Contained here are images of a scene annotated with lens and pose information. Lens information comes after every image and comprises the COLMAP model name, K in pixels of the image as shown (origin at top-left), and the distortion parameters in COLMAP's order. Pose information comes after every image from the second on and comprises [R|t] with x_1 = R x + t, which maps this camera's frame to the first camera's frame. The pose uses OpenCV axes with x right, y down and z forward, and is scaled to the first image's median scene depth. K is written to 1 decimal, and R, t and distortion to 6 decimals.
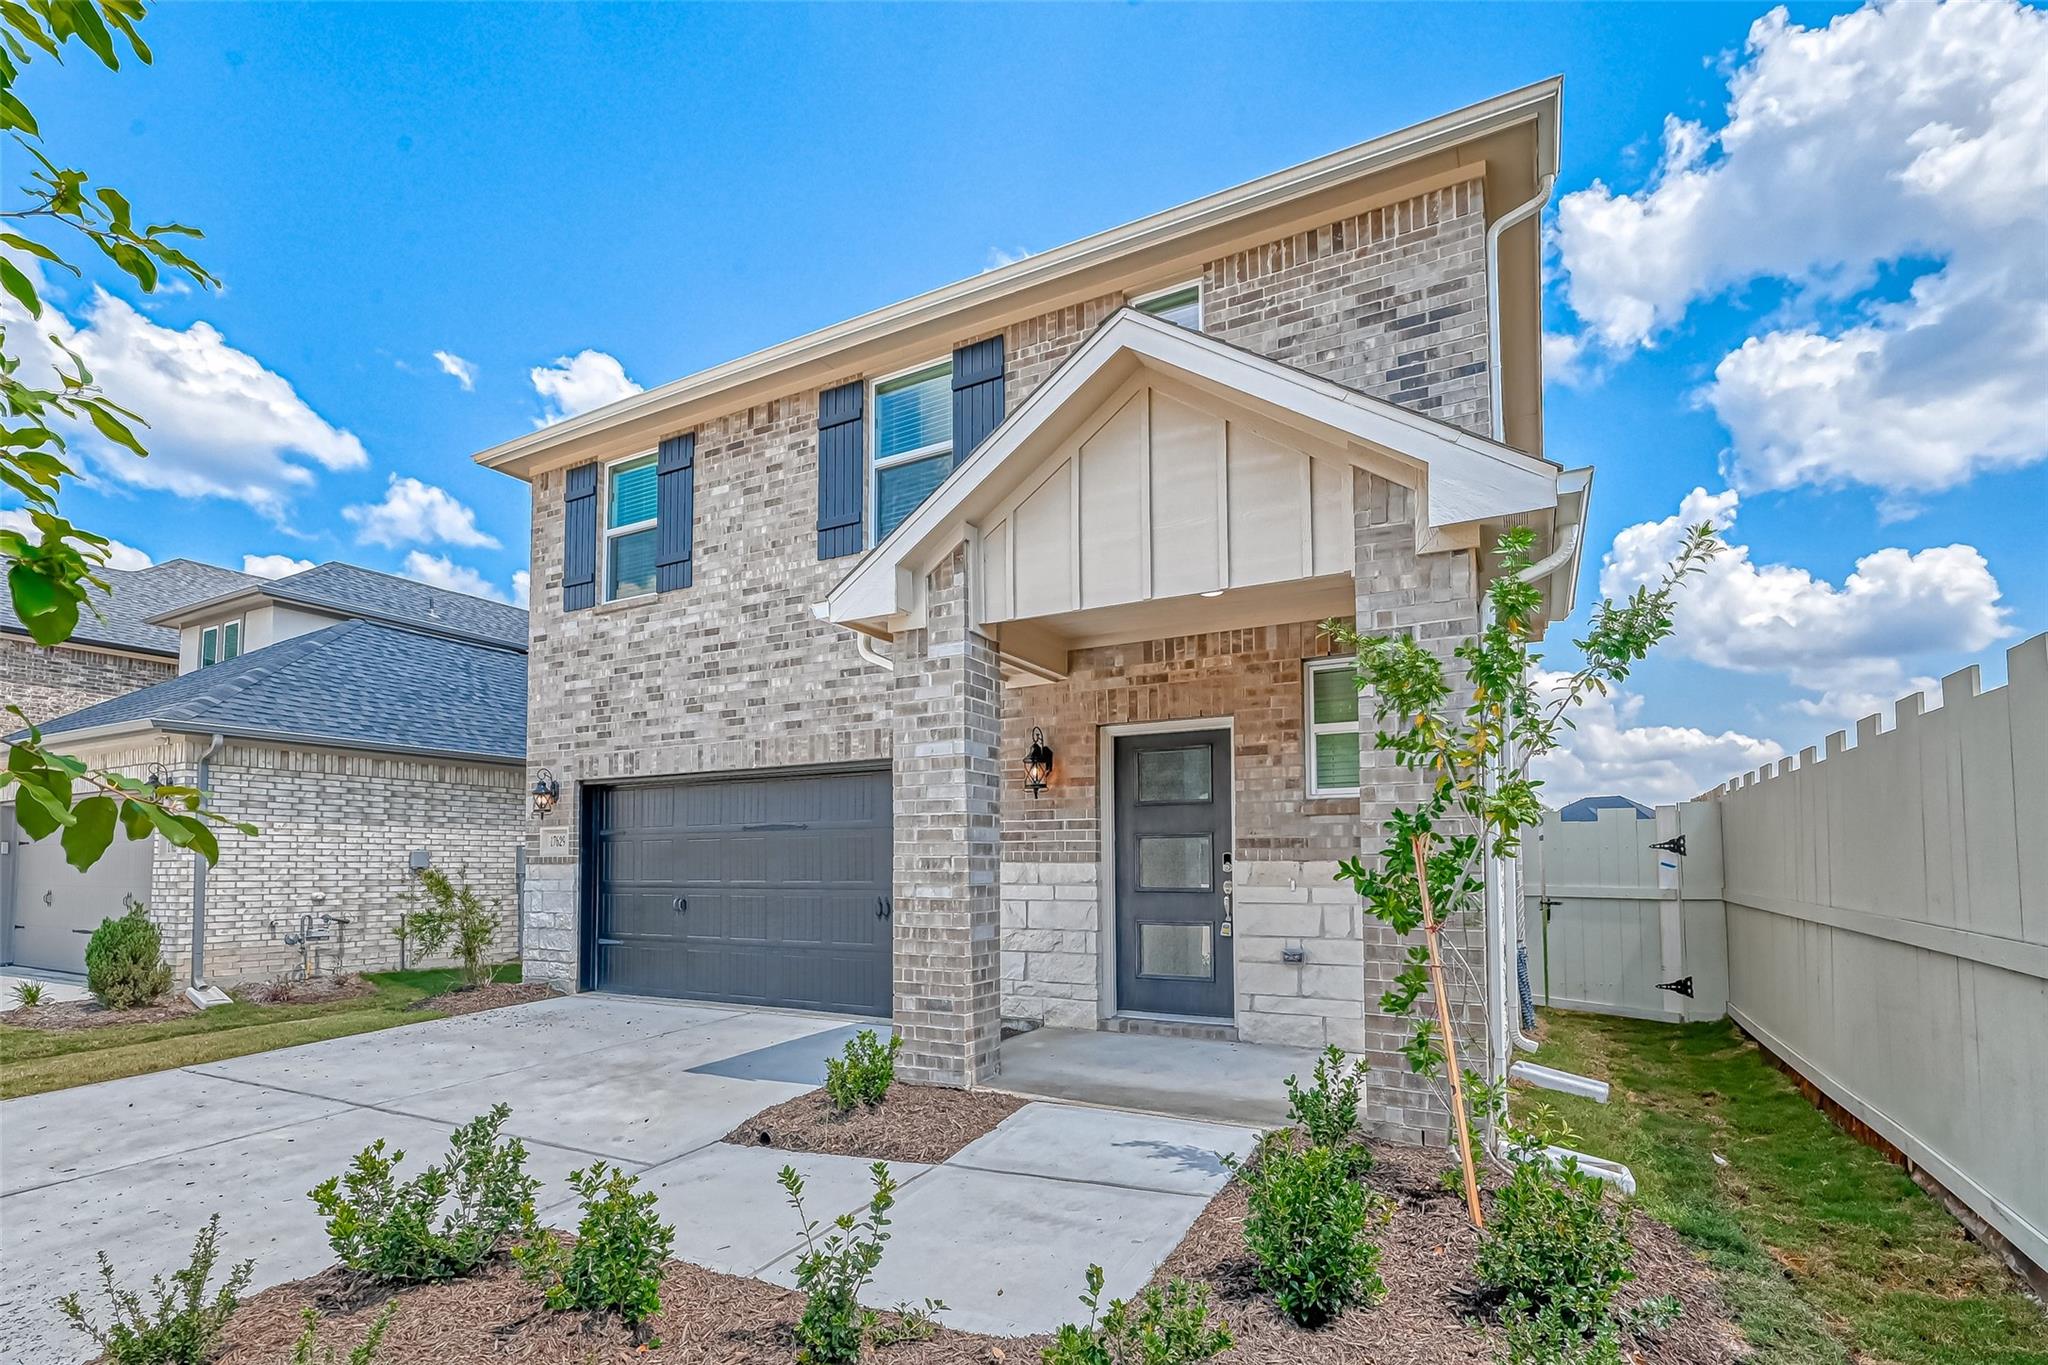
lens RADIAL K [[801.8, 0, 1090.2], [0, 801.8, 694.8], [0, 0, 1]] dist [-0.000637, -0.000025]
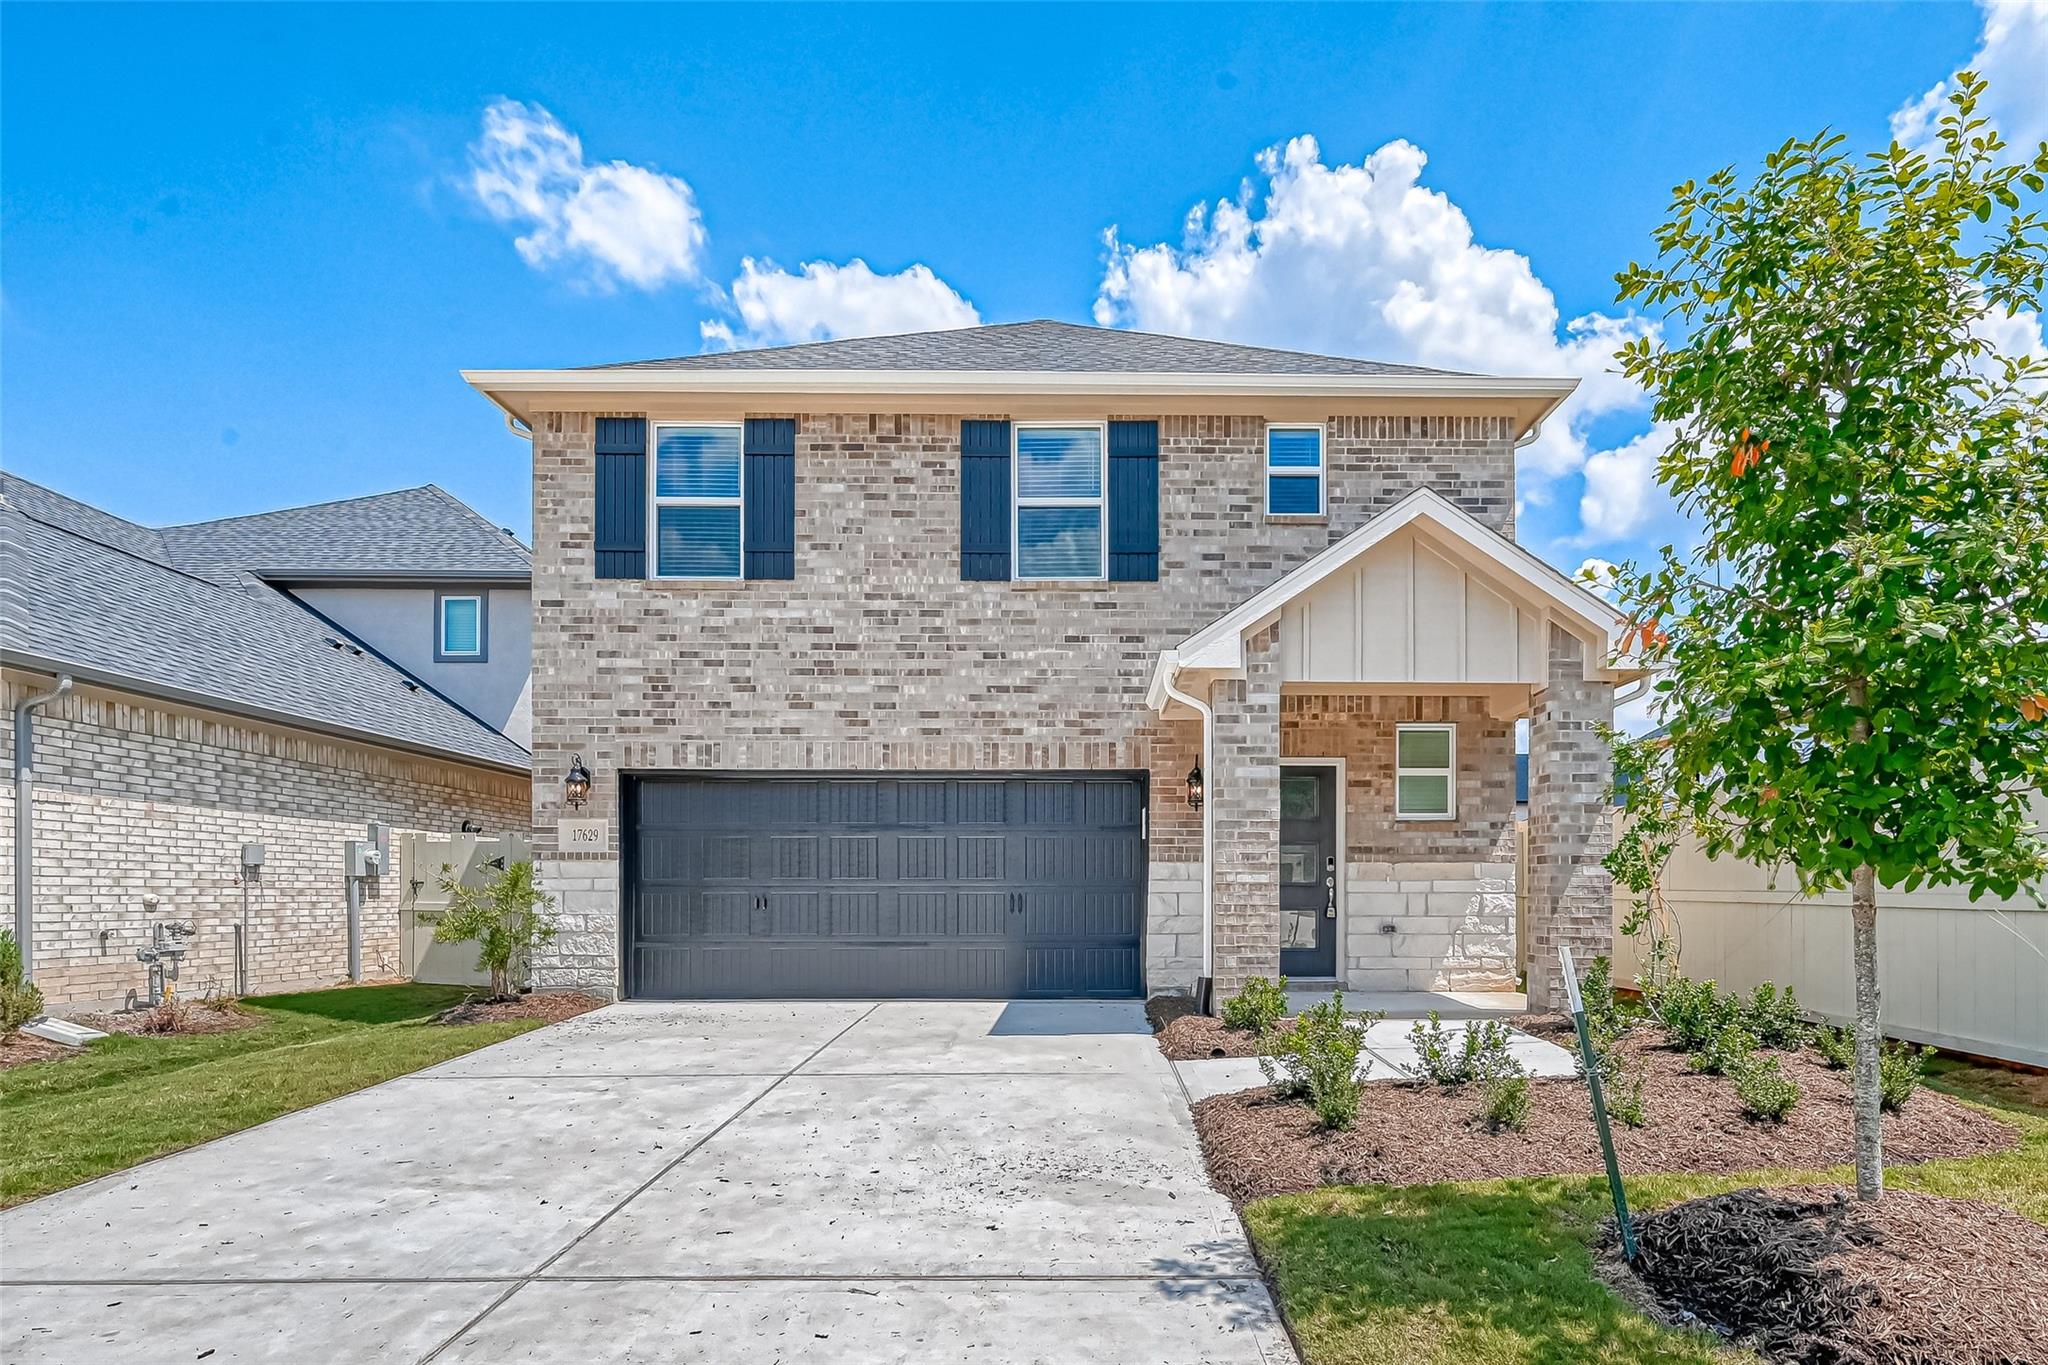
lens RADIAL K [[898.1, 0, 1025.4], [0, 898.1, 704.5], [0, 0, 1]] dist [0.000545, 0.000175]
pose [[0.903982, 0.092638, 0.417414, -0.717517], [-0.092909, 0.995479, -0.019719, 0.012752], [-0.417354, -0.020955, 0.908502, -0.124143]]
